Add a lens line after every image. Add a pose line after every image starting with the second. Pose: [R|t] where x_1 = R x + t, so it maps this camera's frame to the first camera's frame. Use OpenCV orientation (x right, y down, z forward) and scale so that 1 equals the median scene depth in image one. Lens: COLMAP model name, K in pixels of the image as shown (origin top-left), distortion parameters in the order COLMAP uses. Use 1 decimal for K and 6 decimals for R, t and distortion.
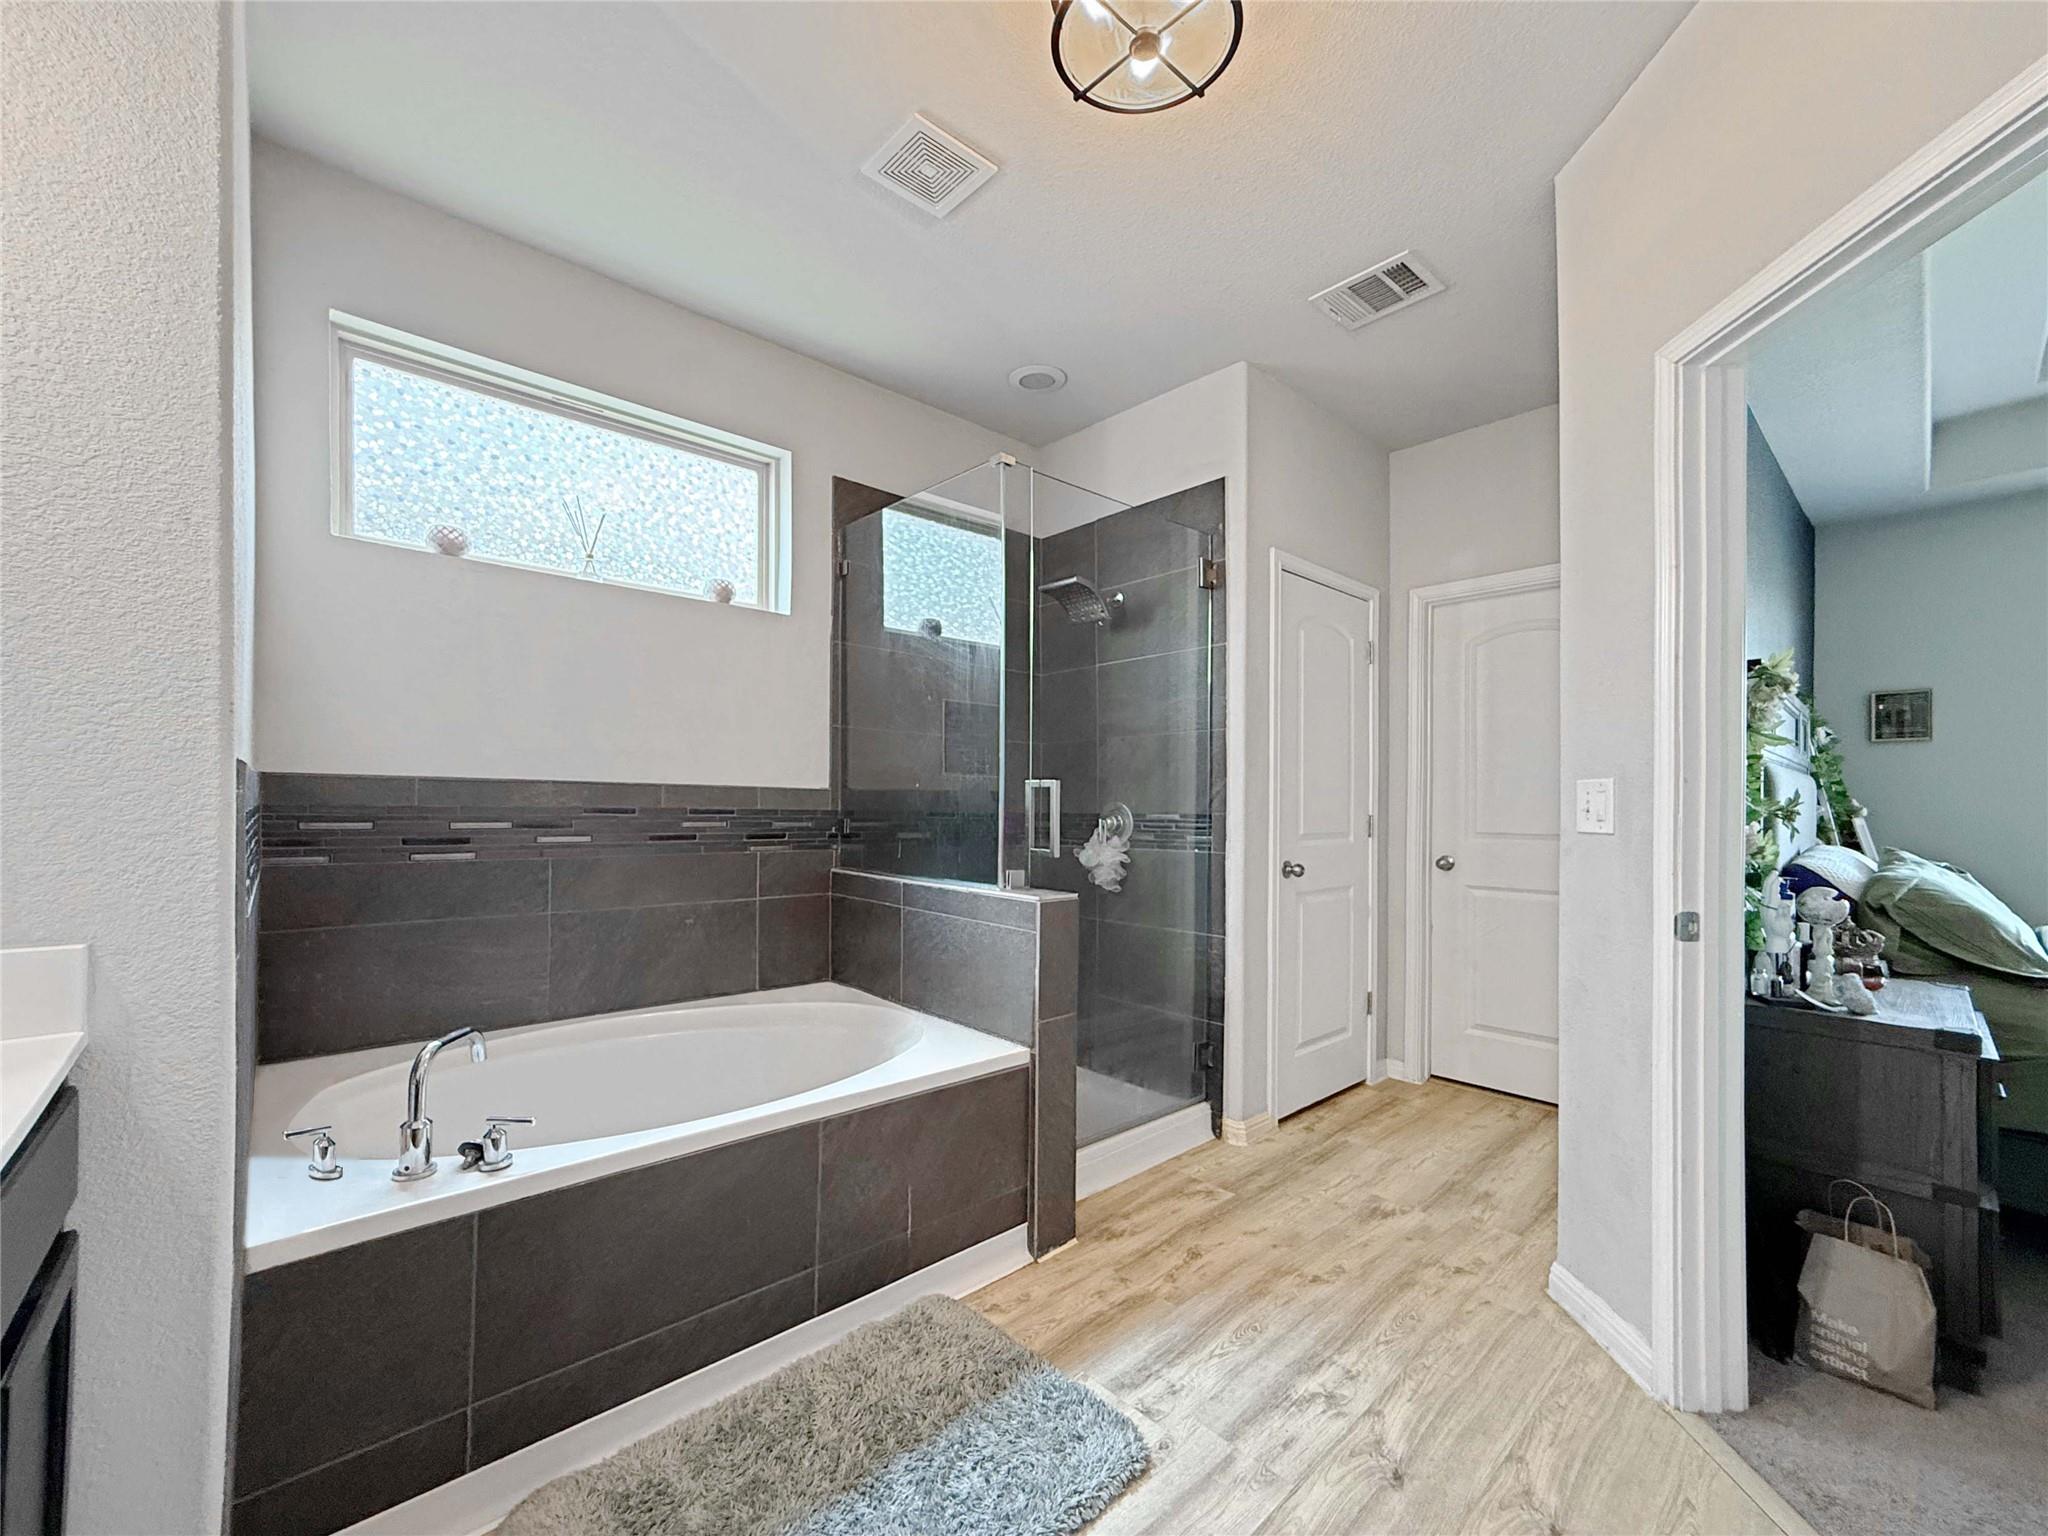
lens RADIAL K [[822.6, 0, 1020.8], [0, 822.6, 755.4], [0, 0, 1]] dist [0.000346, 0.000382]
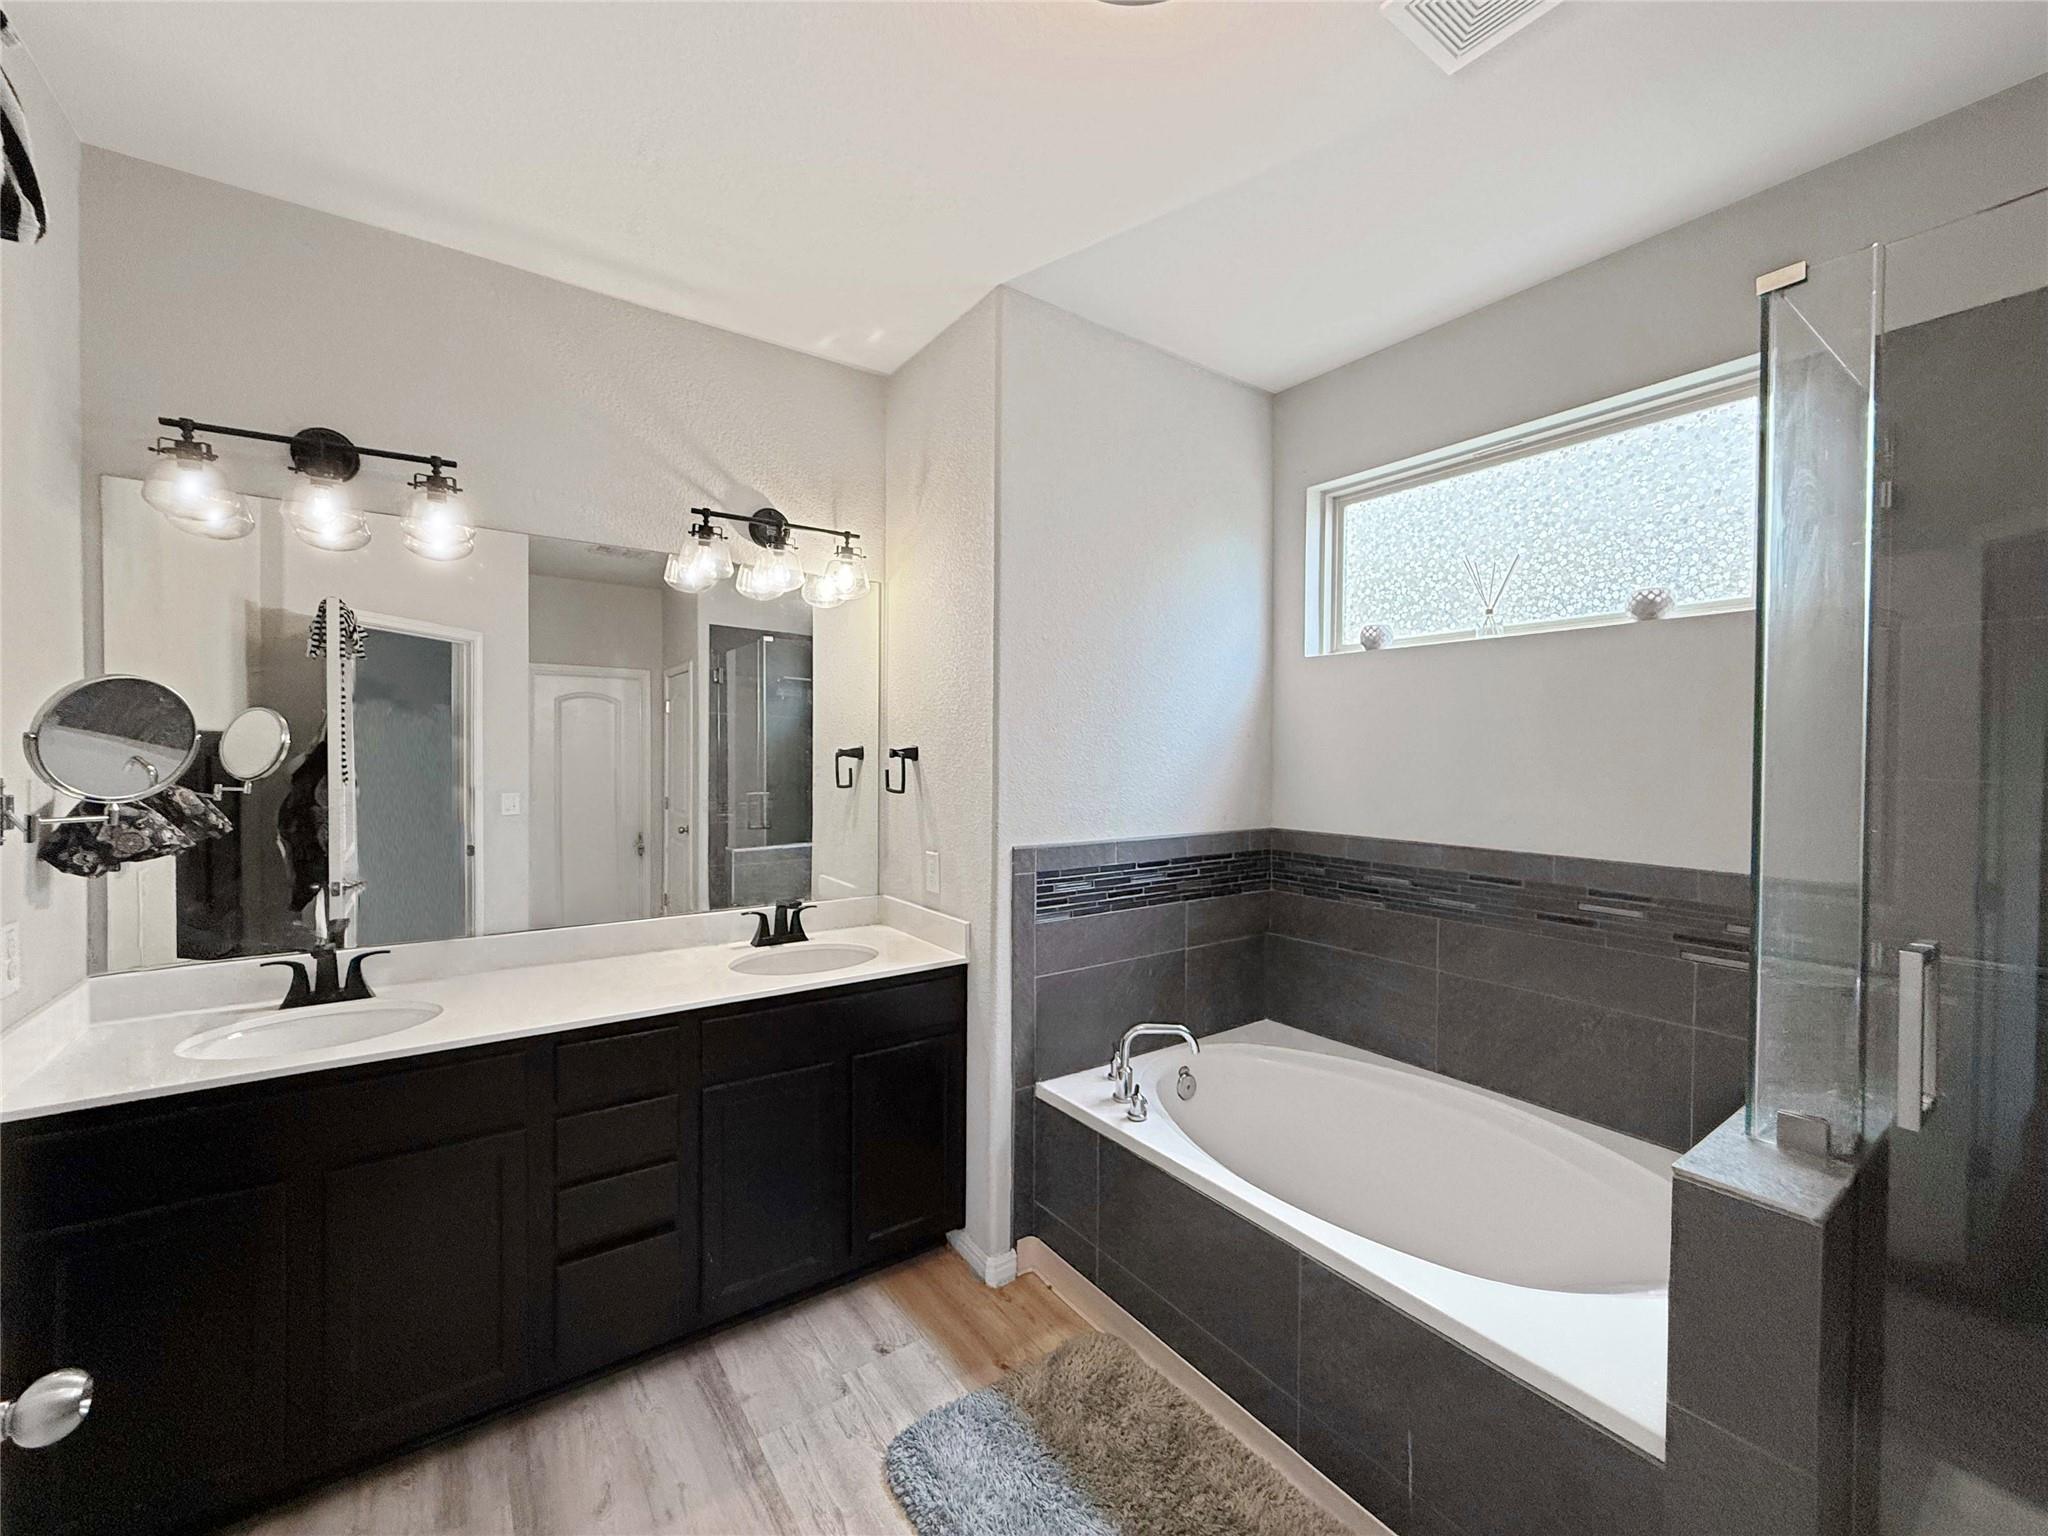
lens RADIAL K [[822.6, 0, 1015.7], [0, 822.6, 772.6], [0, 0, 1]] dist [0.000346, 0.000382]
pose [[-0.108638, 0.006990, -0.994057, 0.494827], [0.047516, 0.998869, 0.001831, -0.082444], [0.992945, -0.047035, -0.108848, 0.553238]]
